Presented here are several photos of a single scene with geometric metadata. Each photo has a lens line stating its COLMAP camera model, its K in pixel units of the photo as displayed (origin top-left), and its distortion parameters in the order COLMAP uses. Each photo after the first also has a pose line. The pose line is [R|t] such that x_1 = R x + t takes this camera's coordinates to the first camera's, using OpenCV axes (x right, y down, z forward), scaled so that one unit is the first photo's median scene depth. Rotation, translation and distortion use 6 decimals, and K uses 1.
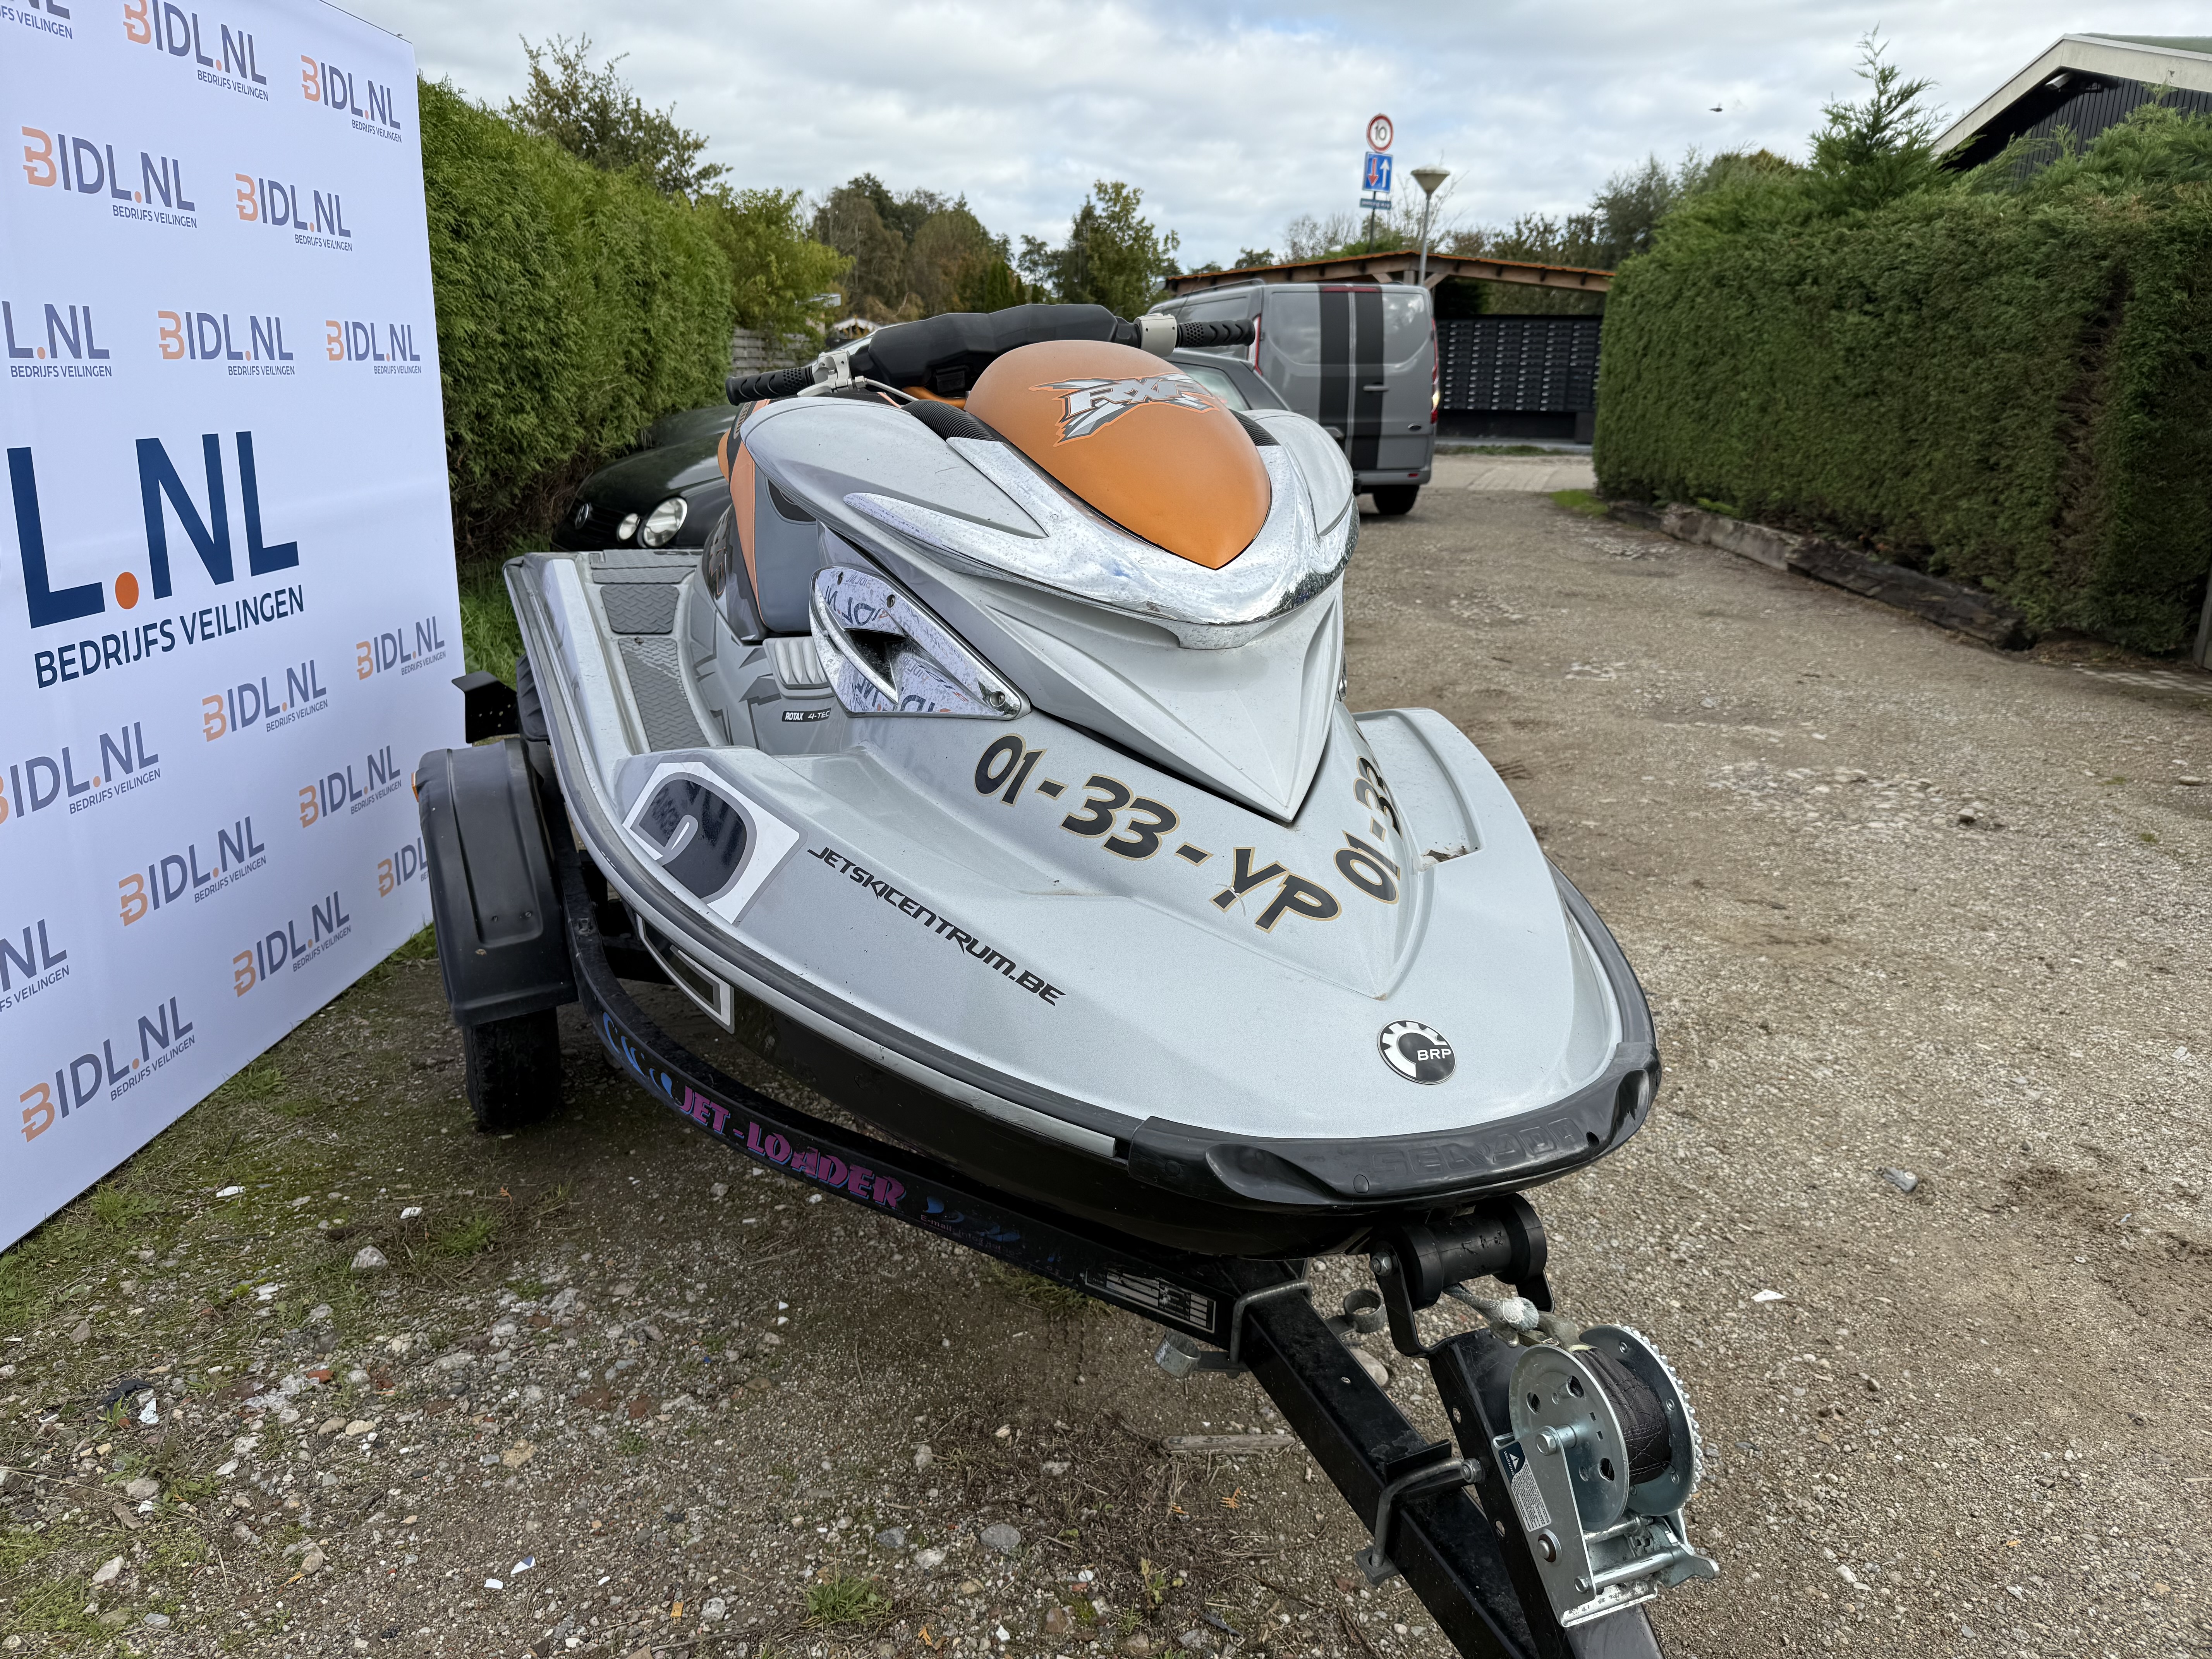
lens RADIAL K [[1562.3, 0, 1120.2], [0, 1562.3, 811.8], [0, 0, 1]] dist [0.013838, -0.029493]
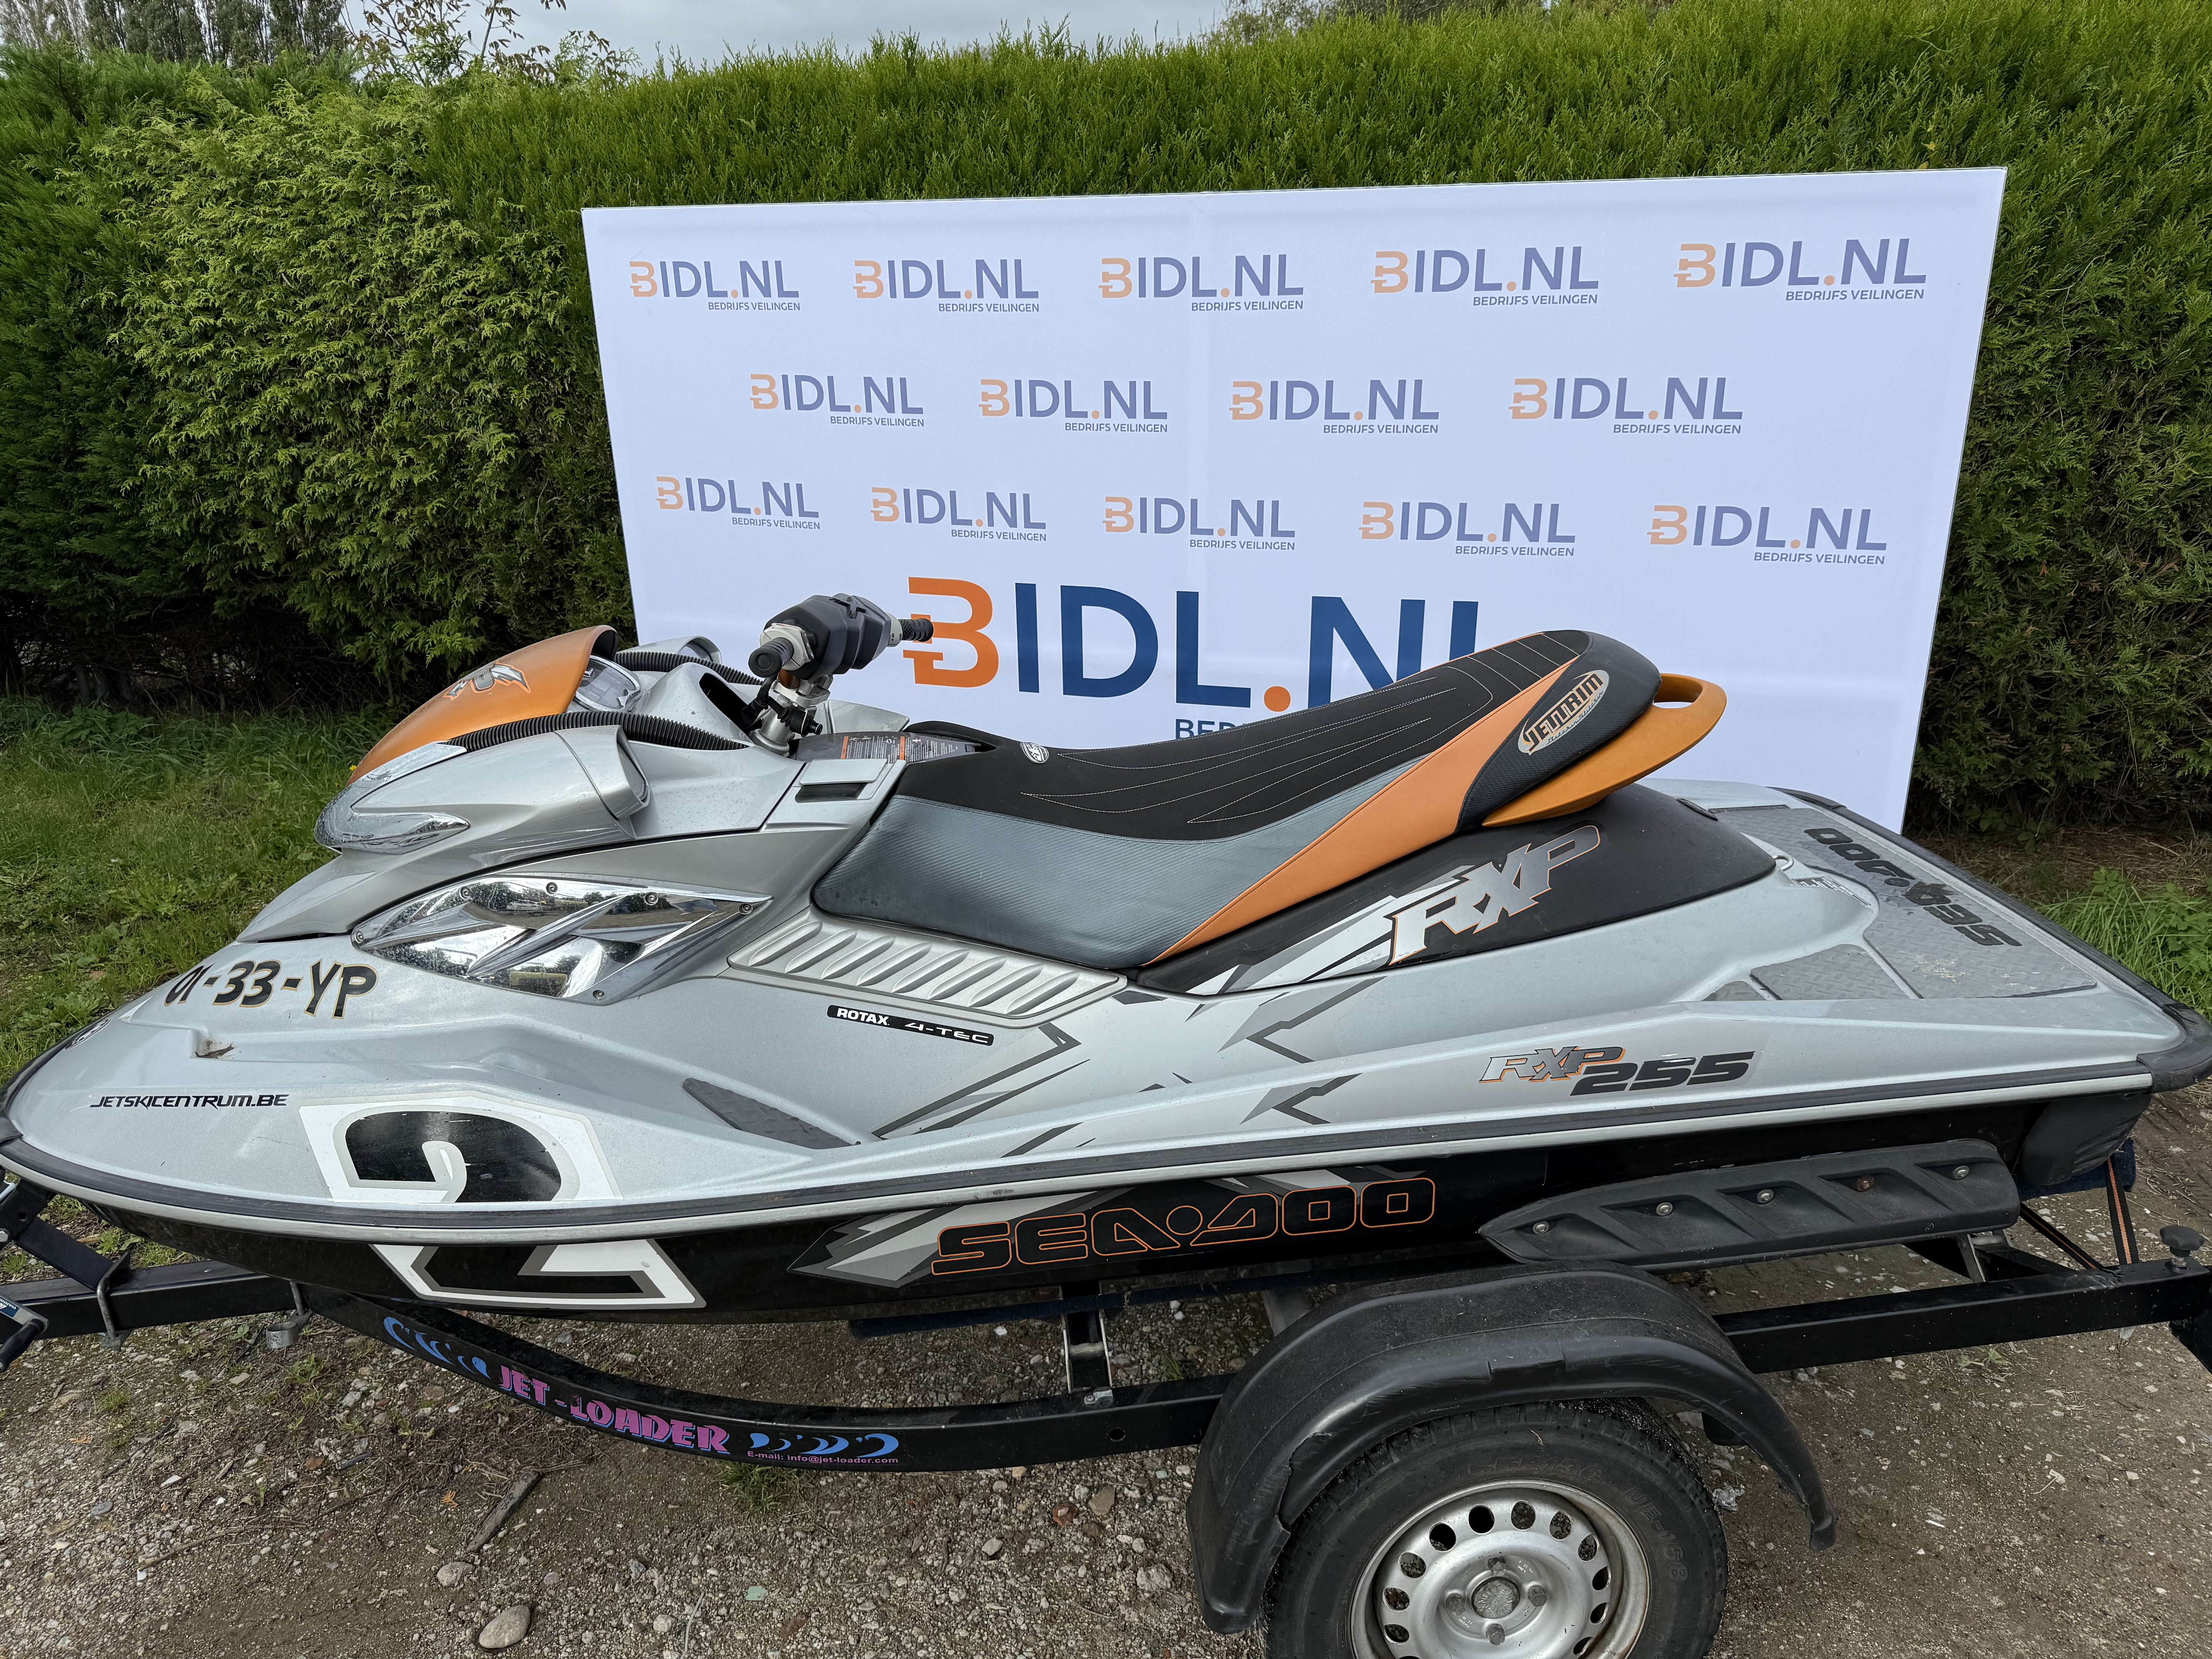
lens RADIAL K [[1562.3, 0, 1109.6], [0, 1562.3, 840.4], [0, 0, 1]] dist [0.013838, -0.029493]
pose [[-0.302475, 0.278333, -0.911614, 0.646574], [-0.252916, 0.898693, 0.358306, -0.448321], [0.918990, 0.338940, -0.201438, 1.089050]]
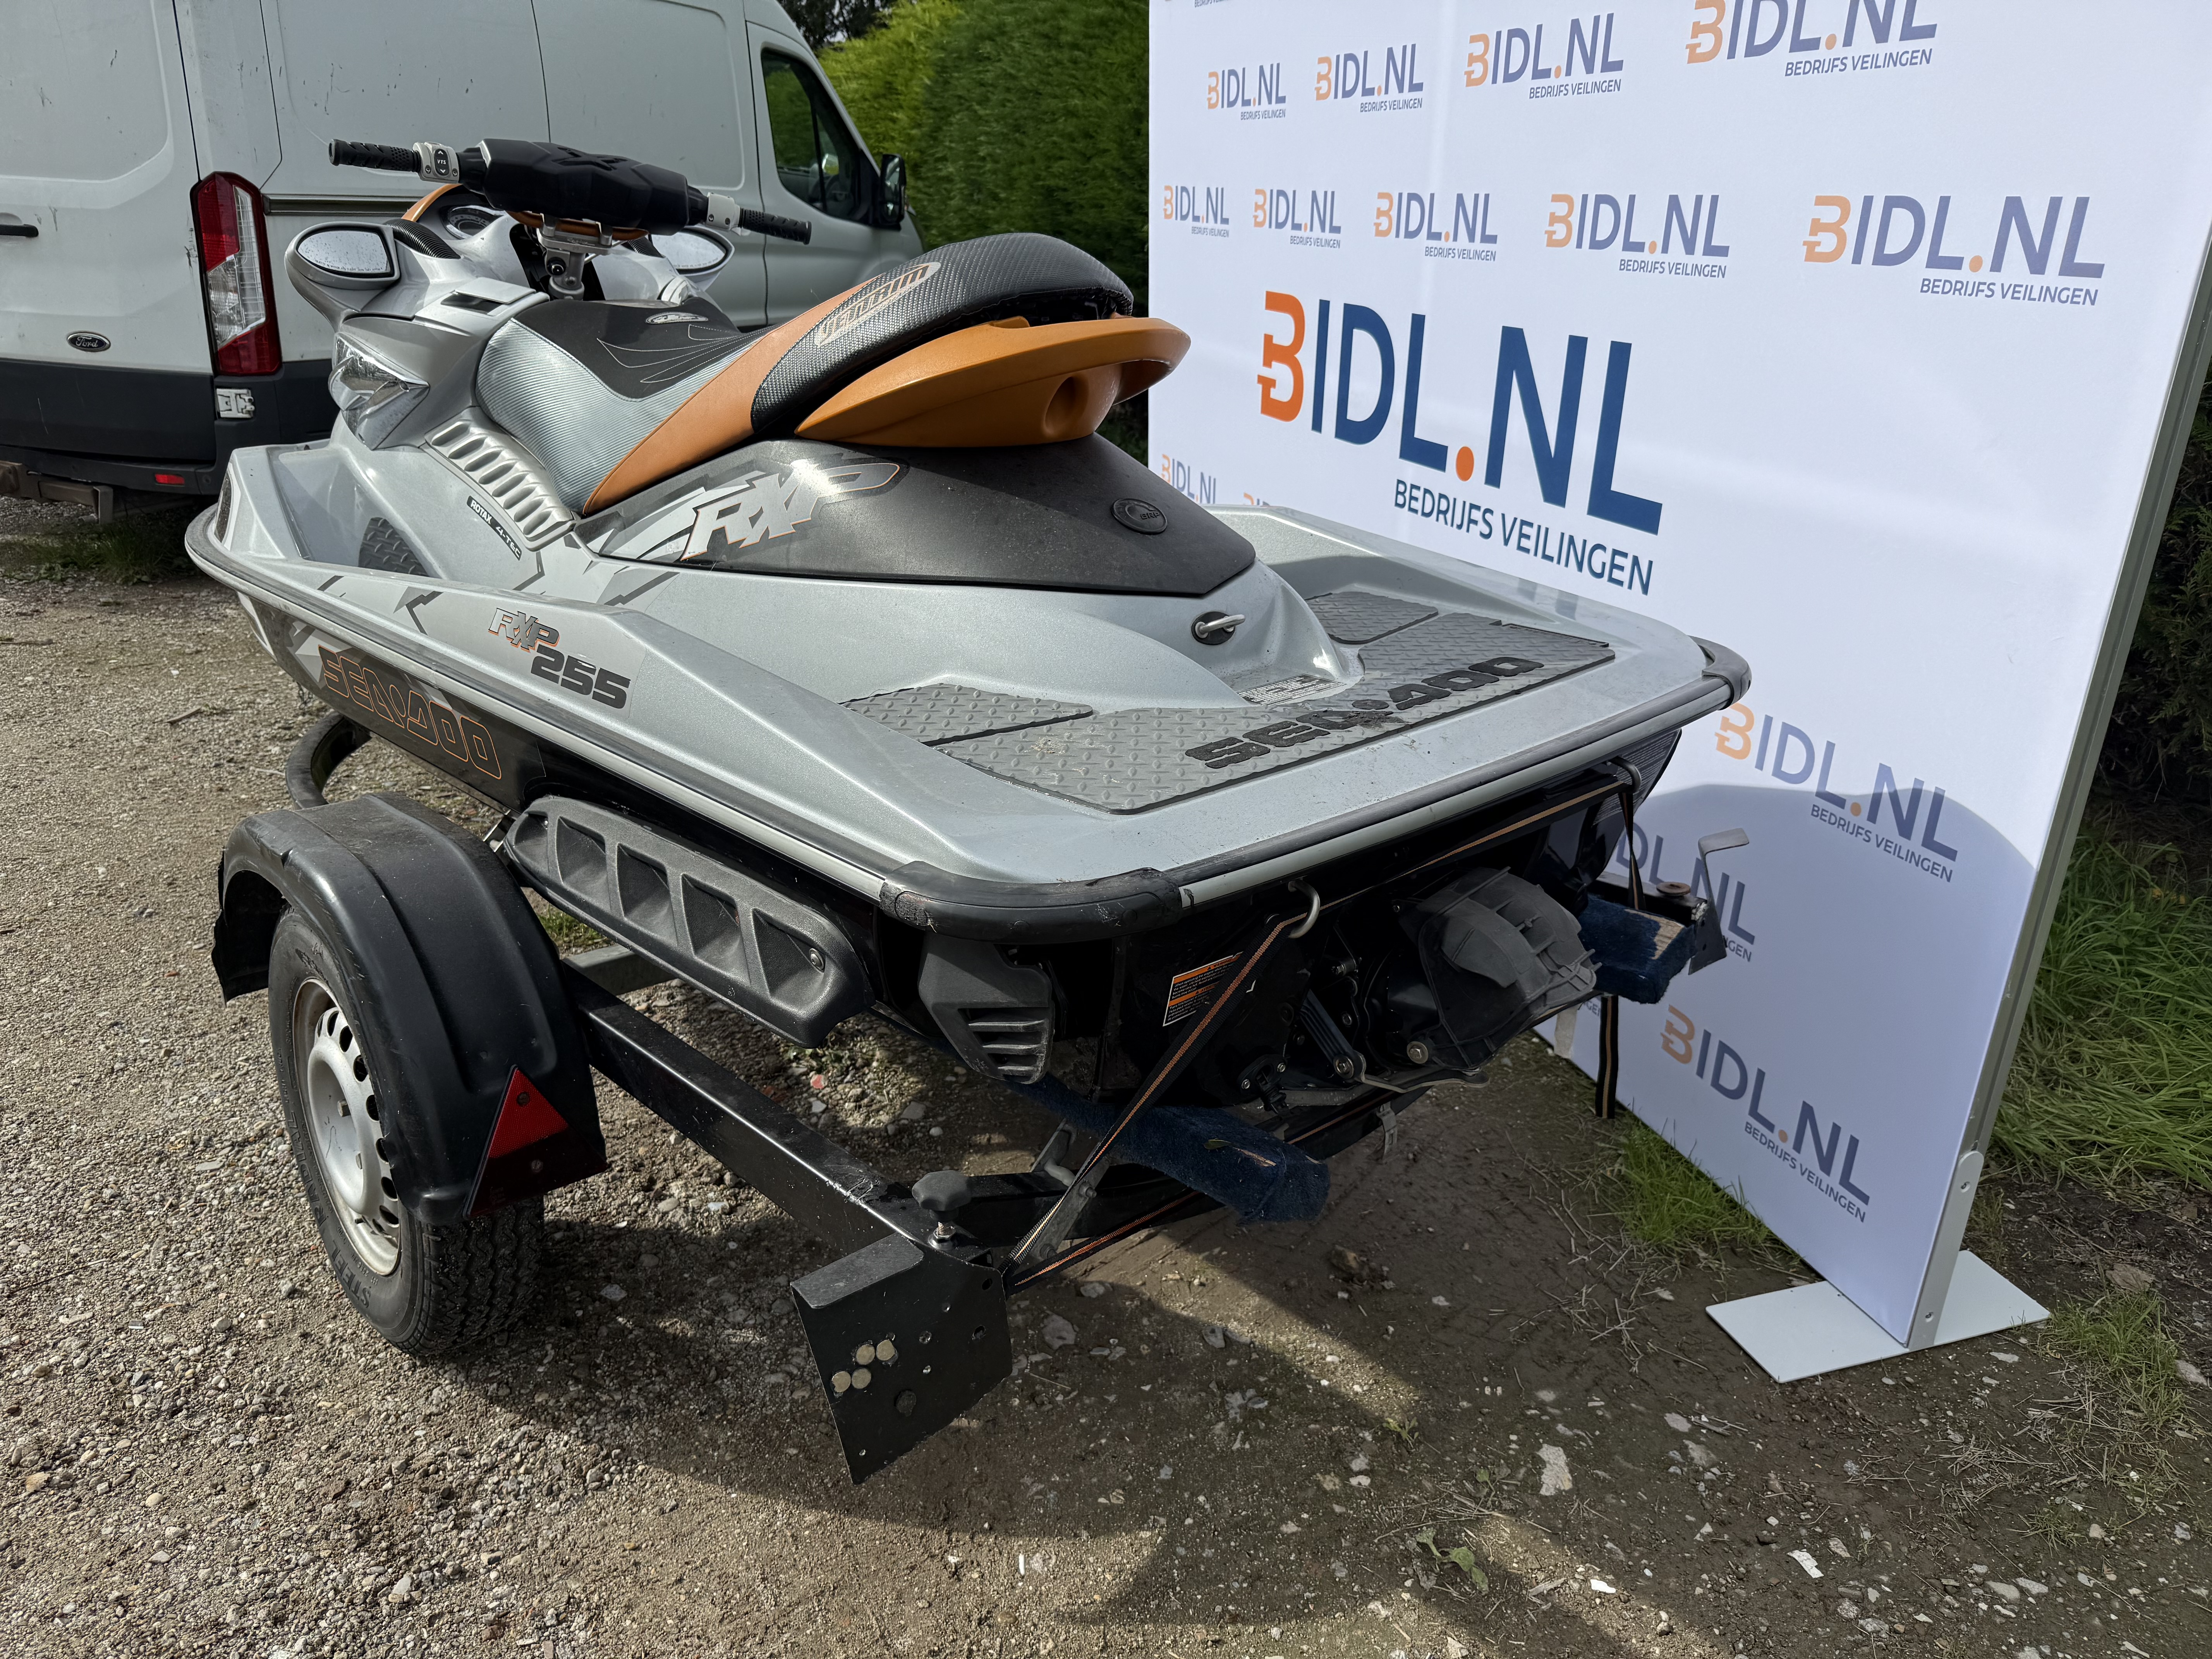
lens RADIAL K [[1562.3, 0, 1109.9], [0, 1562.3, 848.9], [0, 0, 1]] dist [0.013838, -0.029493]
pose [[-0.941868, 0.071292, -0.328333, -0.021572], [-0.144454, 0.796372, 0.587303, -0.491382], [0.303346, 0.600591, -0.739779, 1.744587]]
